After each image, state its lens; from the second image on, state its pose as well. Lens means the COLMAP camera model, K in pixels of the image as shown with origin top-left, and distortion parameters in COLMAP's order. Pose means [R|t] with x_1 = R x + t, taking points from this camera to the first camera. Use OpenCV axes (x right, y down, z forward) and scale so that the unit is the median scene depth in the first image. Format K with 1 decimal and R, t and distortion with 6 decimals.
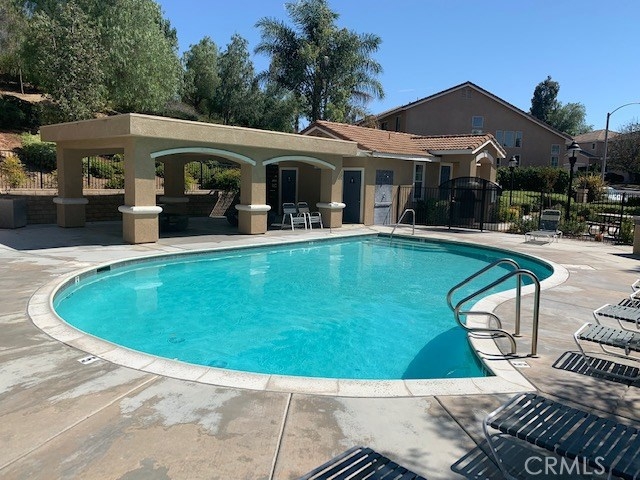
lens RADIAL K [[505.7, 0, 318.3], [0, 505.7, 237.4], [0, 0, 1]] dist [0.065275, -0.031707]
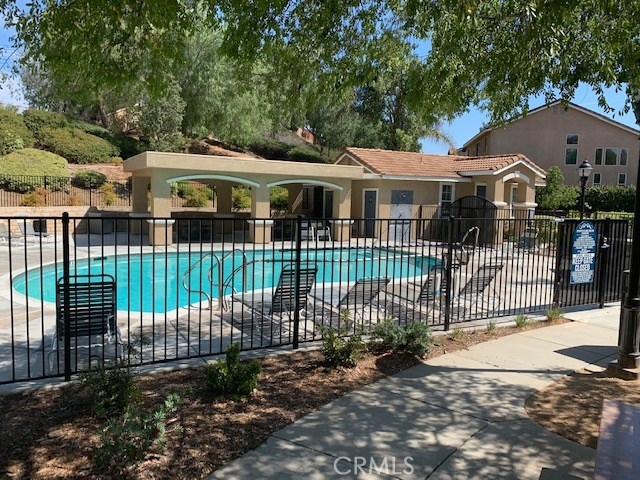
lens RADIAL K [[505.7, 0, 319.2], [0, 505.7, 240.9], [0, 0, 1]] dist [0.065275, -0.031707]
pose [[0.947678, 0.024718, -0.318269, 0.300024], [-0.035933, 0.998921, -0.029413, 0.014390], [0.317198, 0.039311, 0.947544, -0.090808]]
